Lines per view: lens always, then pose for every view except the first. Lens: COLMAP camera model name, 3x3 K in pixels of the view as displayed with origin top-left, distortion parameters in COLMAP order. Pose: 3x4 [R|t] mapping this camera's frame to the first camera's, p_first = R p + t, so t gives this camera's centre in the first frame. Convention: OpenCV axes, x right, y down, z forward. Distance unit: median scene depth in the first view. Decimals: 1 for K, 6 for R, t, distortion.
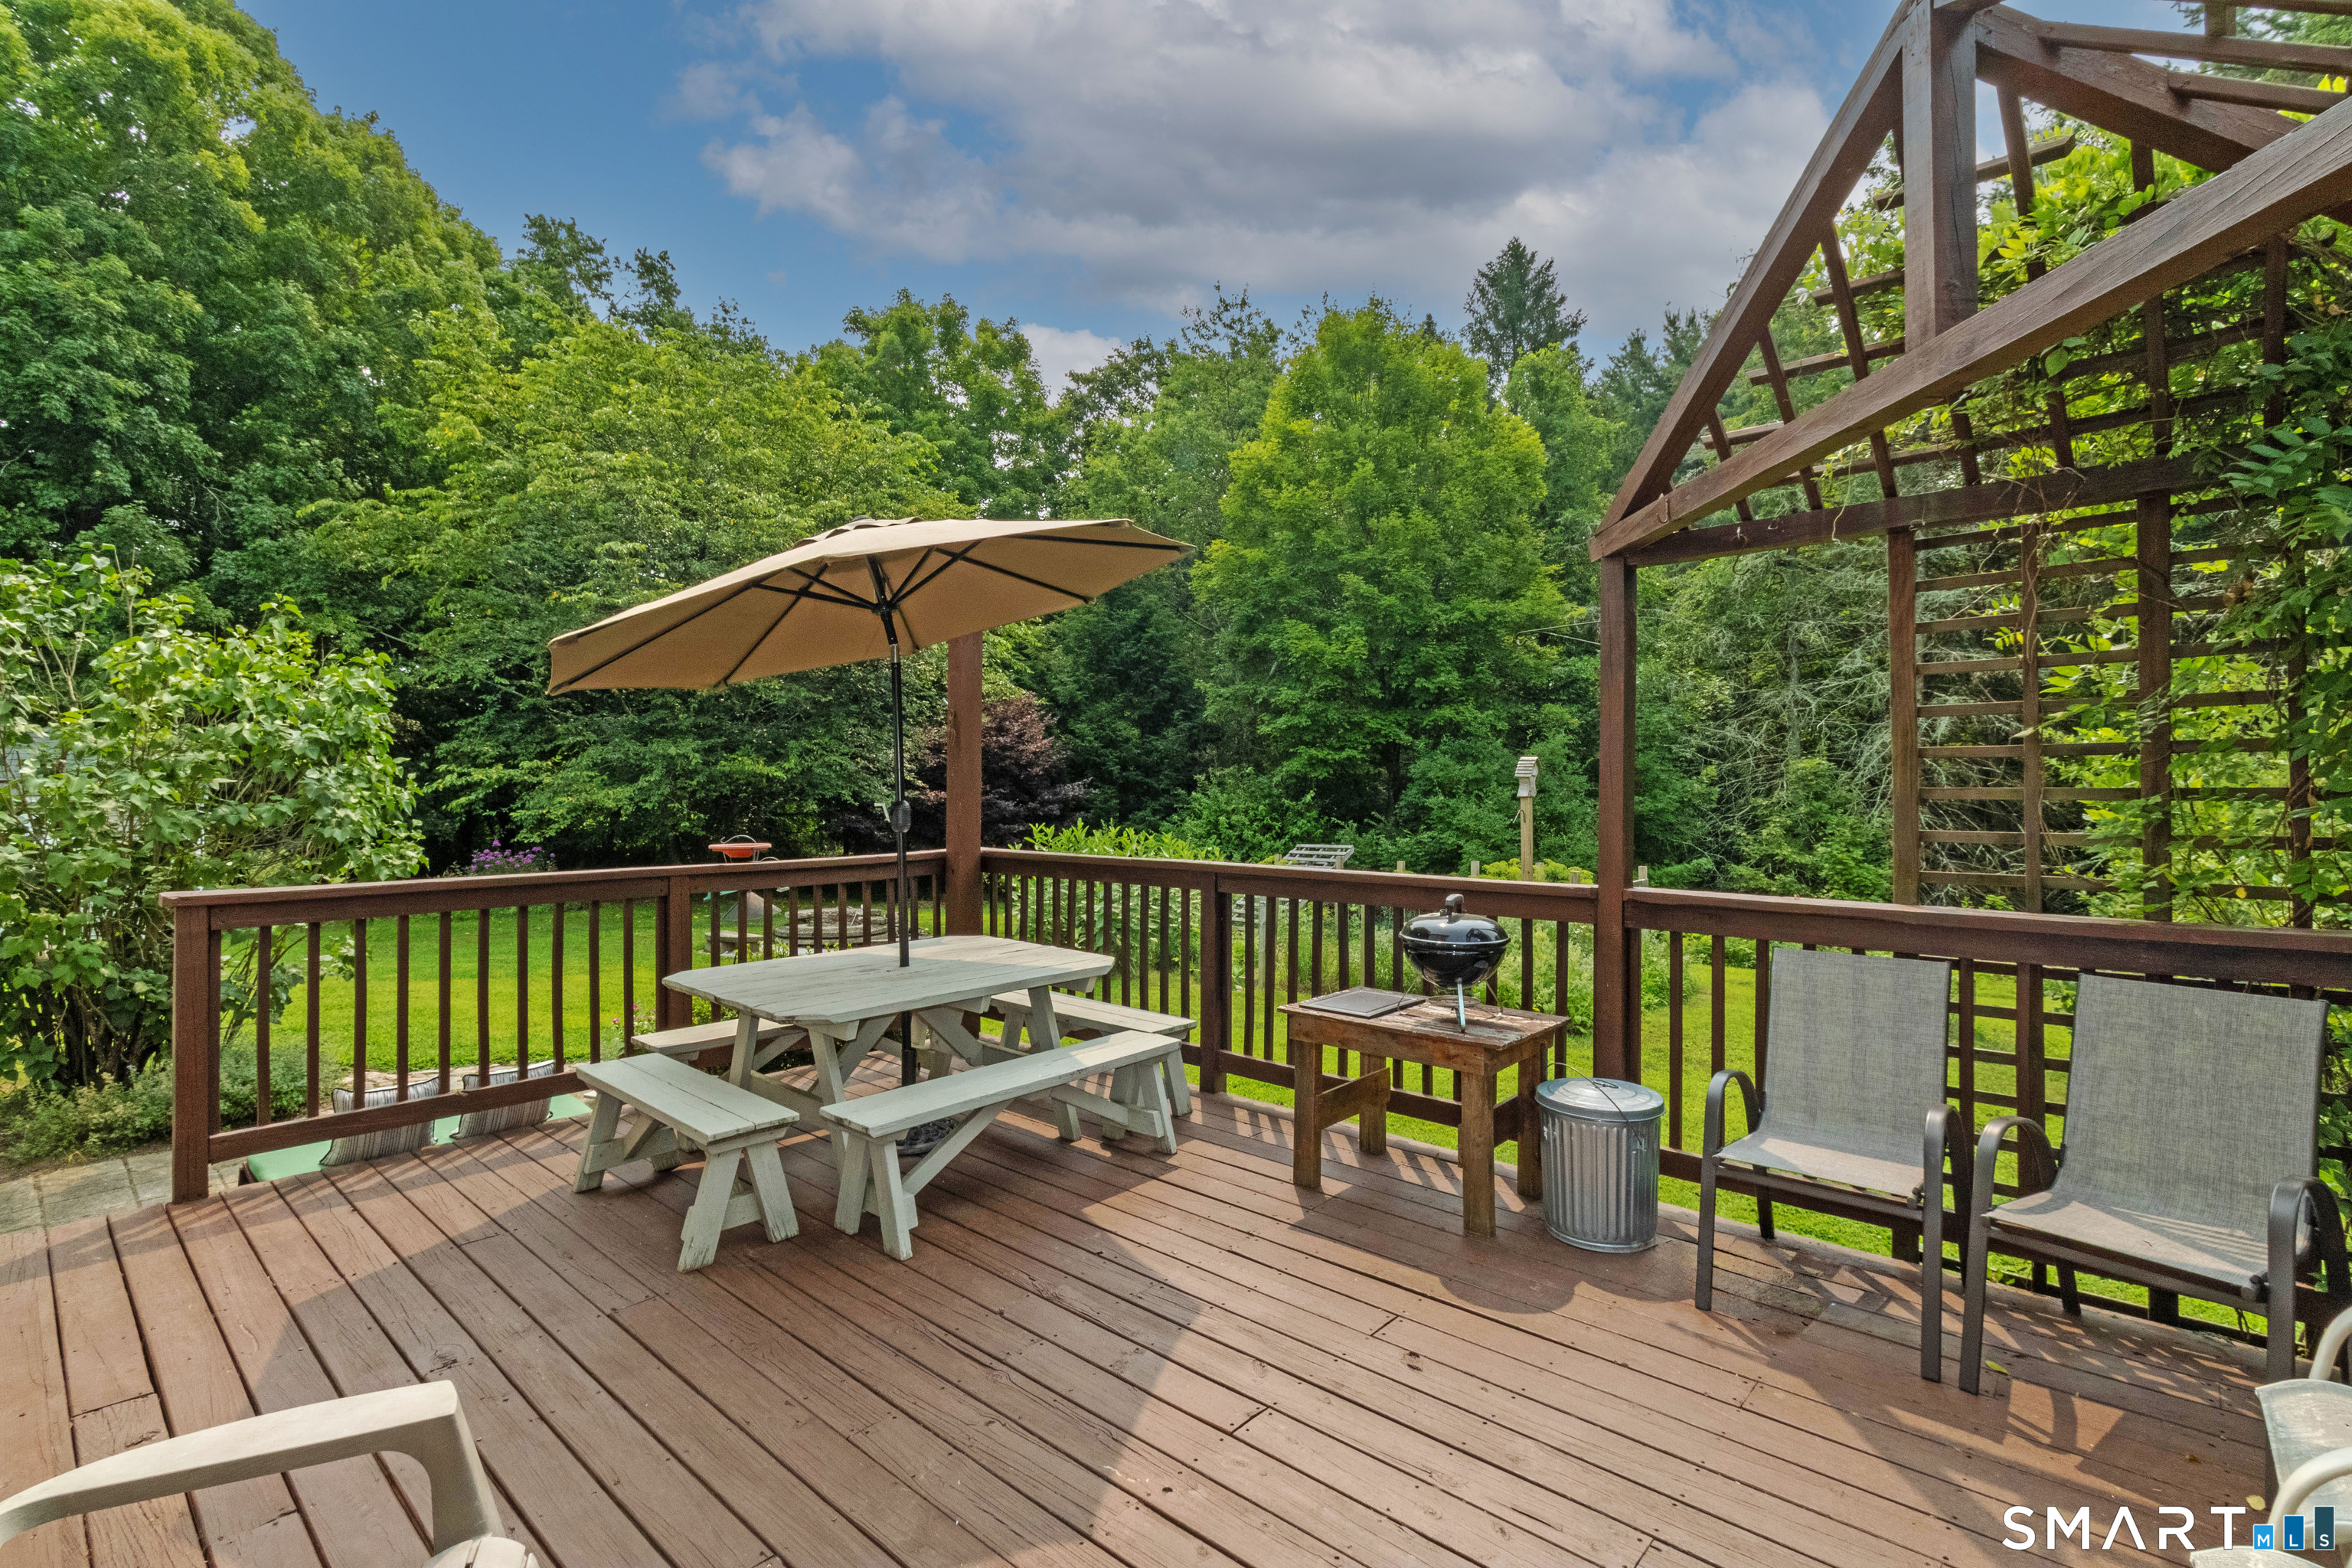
lens RADIAL K [[1110.0, 0, 1170.9], [0, 1110.0, 788.5], [0, 0, 1]] dist [0.007011, 0.001015]
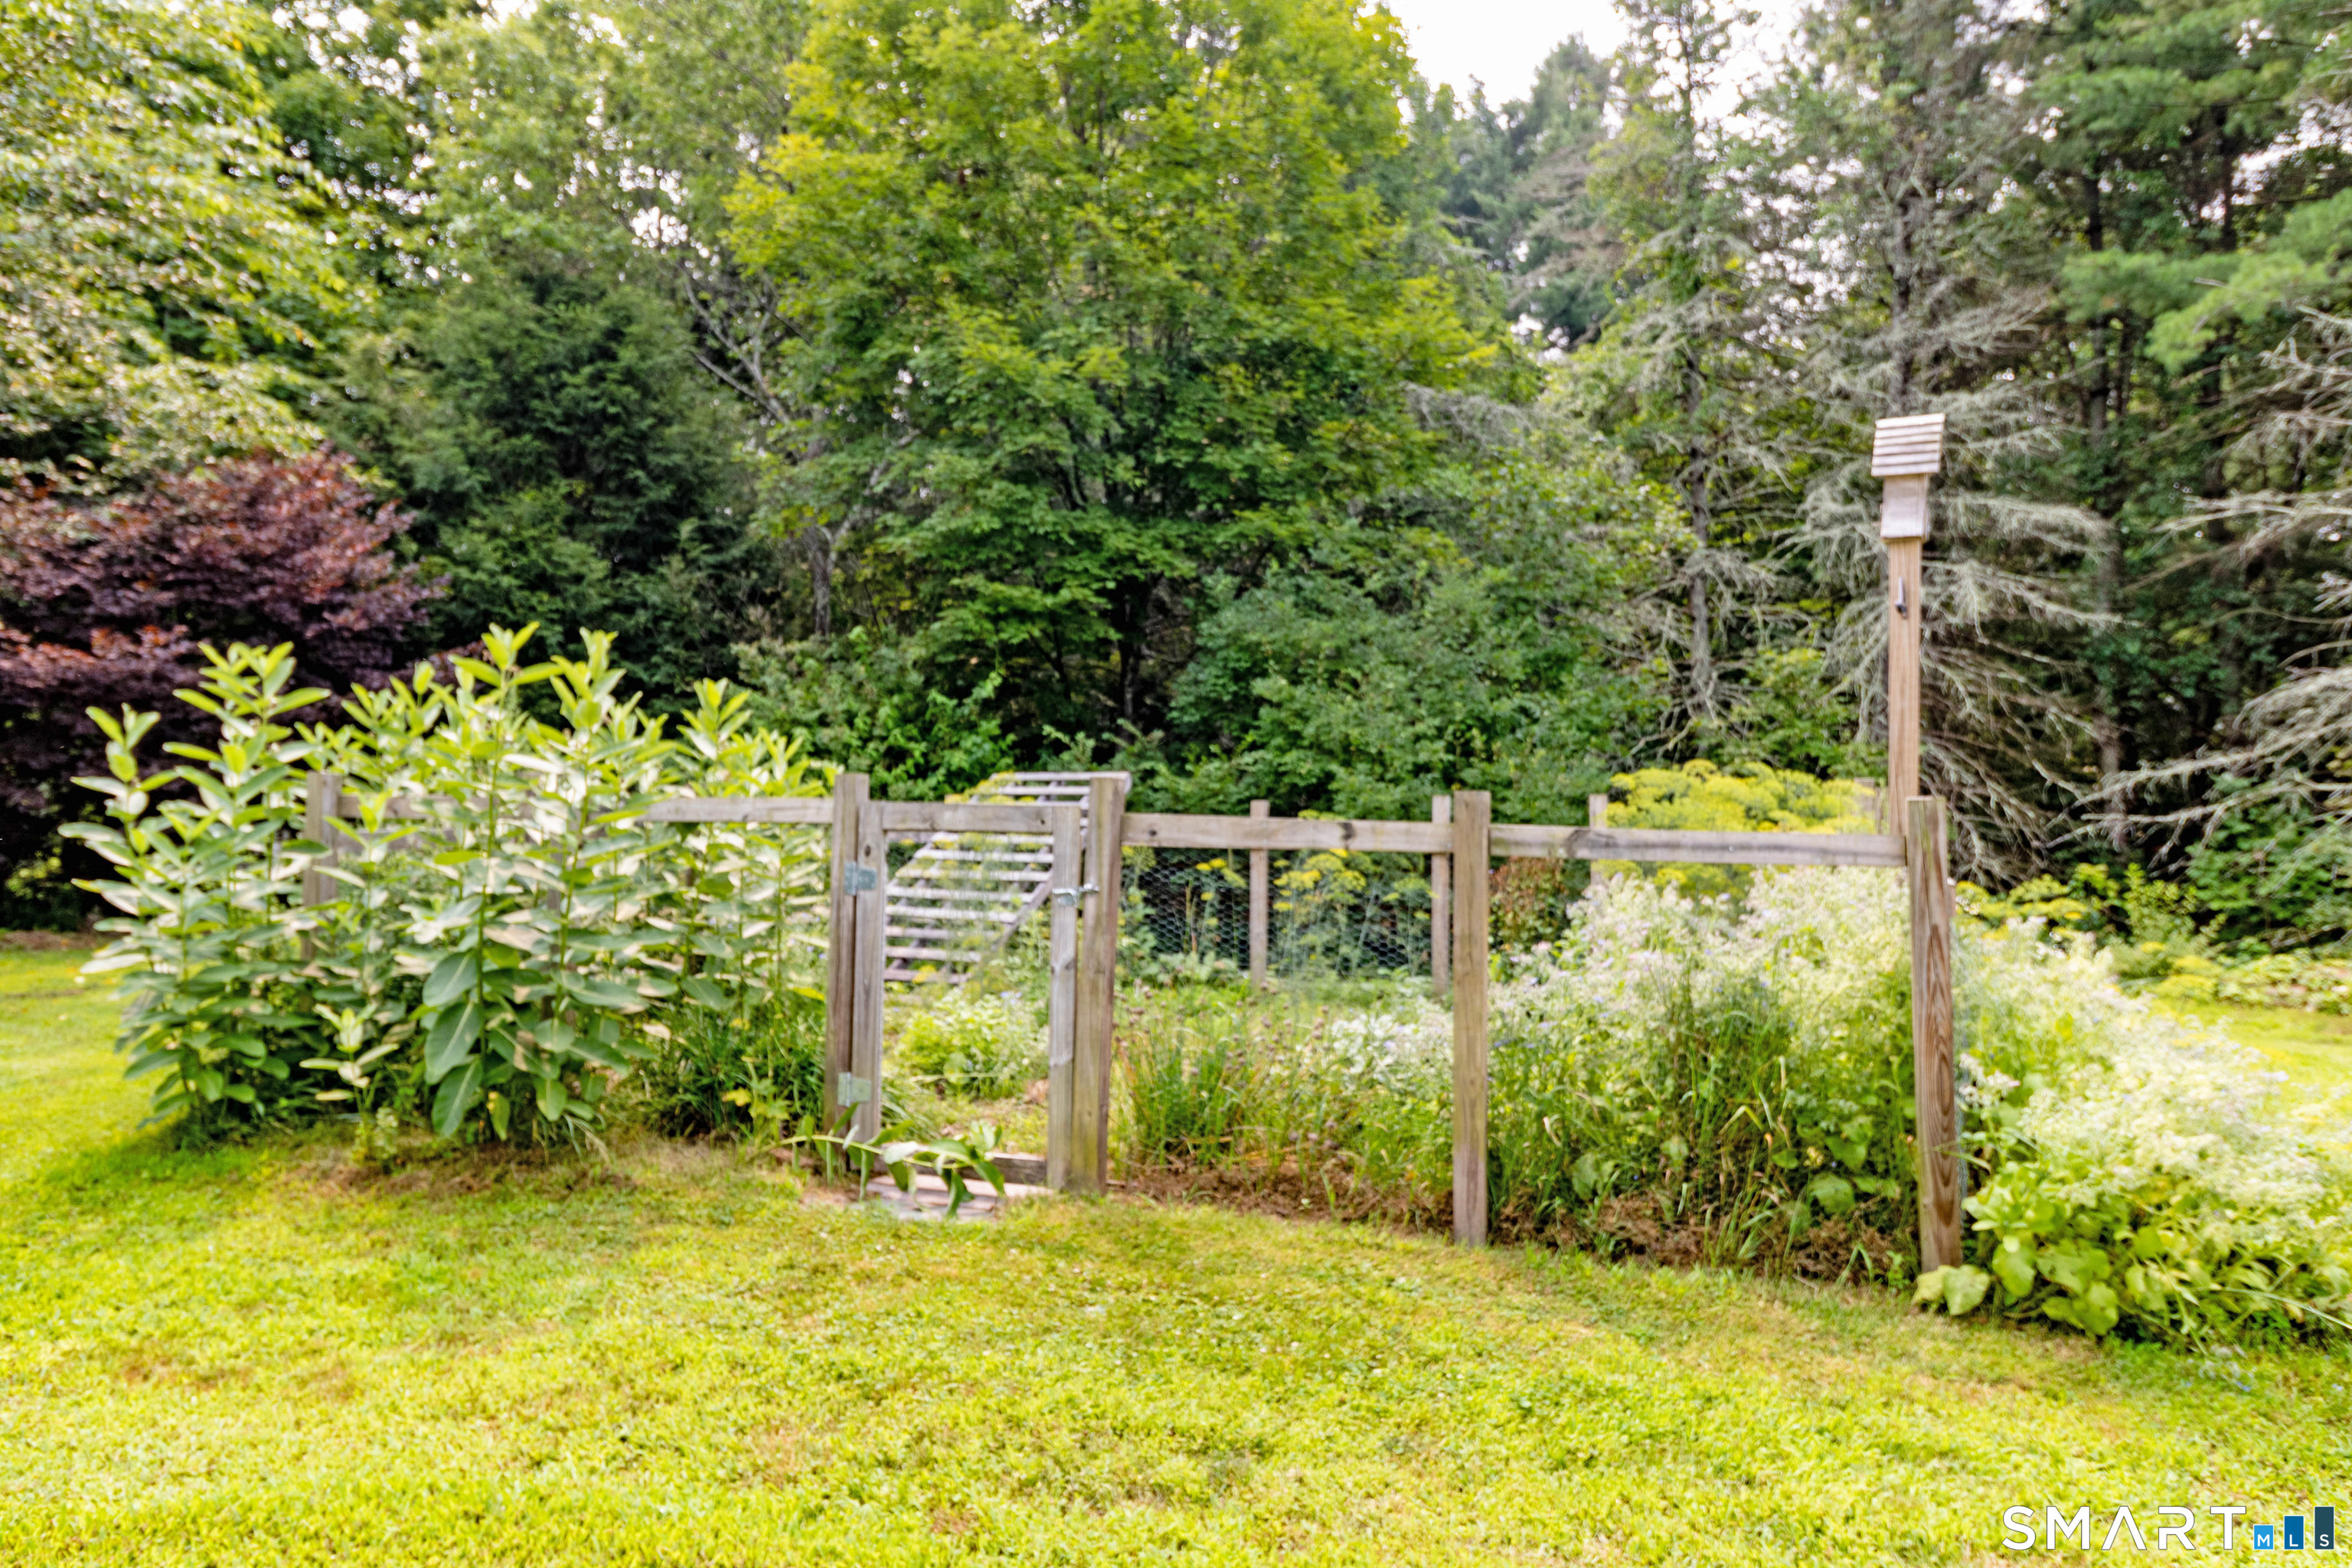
lens RADIAL K [[1471.7, 0, 1186.0], [0, 1471.7, 769.5], [0, 0, 1]] dist [-0.006342, 0.001258]
pose [[0.939967, 0.000282, 0.341265, -0.011450], [-0.002432, 0.999980, 0.005873, 0.038415], [-0.341256, -0.006351, 0.939949, 0.372151]]
